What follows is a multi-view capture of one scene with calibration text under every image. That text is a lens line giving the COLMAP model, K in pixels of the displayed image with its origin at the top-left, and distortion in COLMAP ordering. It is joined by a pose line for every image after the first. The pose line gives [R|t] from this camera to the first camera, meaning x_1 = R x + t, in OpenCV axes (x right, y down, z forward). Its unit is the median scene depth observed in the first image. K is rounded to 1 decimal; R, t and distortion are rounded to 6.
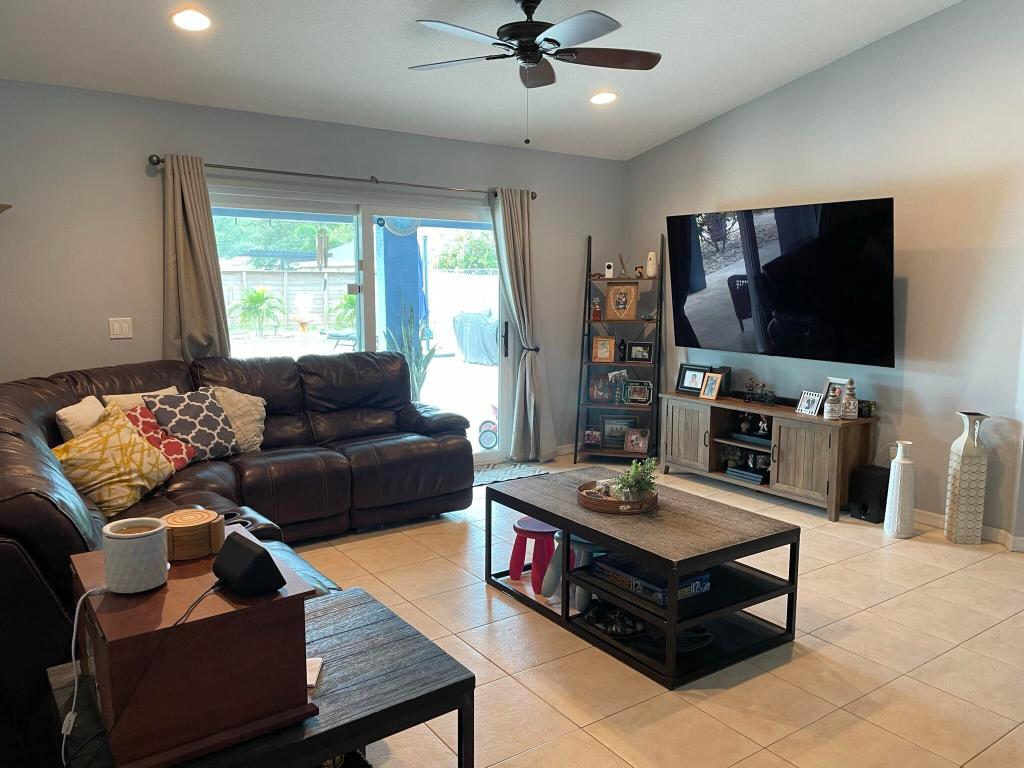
lens RADIAL K [[797.1, 0, 490.7], [0, 797.1, 404.5], [0, 0, 1]] dist [0.108770, -0.129568]
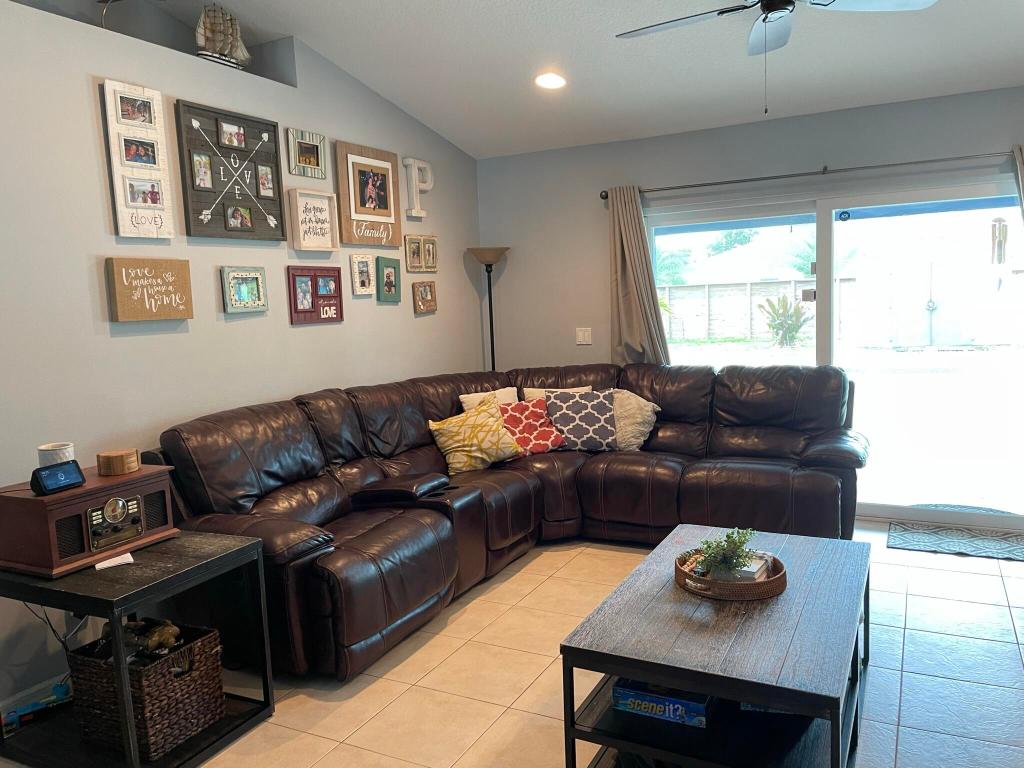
lens RADIAL K [[771.7, 0, 516.6], [0, 771.7, 391.9], [0, 0, 1]] dist [0.091992, -0.121753]
pose [[0.450969, 0.081232, -0.888835, 0.573532], [-0.094843, 0.994573, 0.042775, -0.052625], [0.887486, 0.065010, 0.456226, 0.393472]]
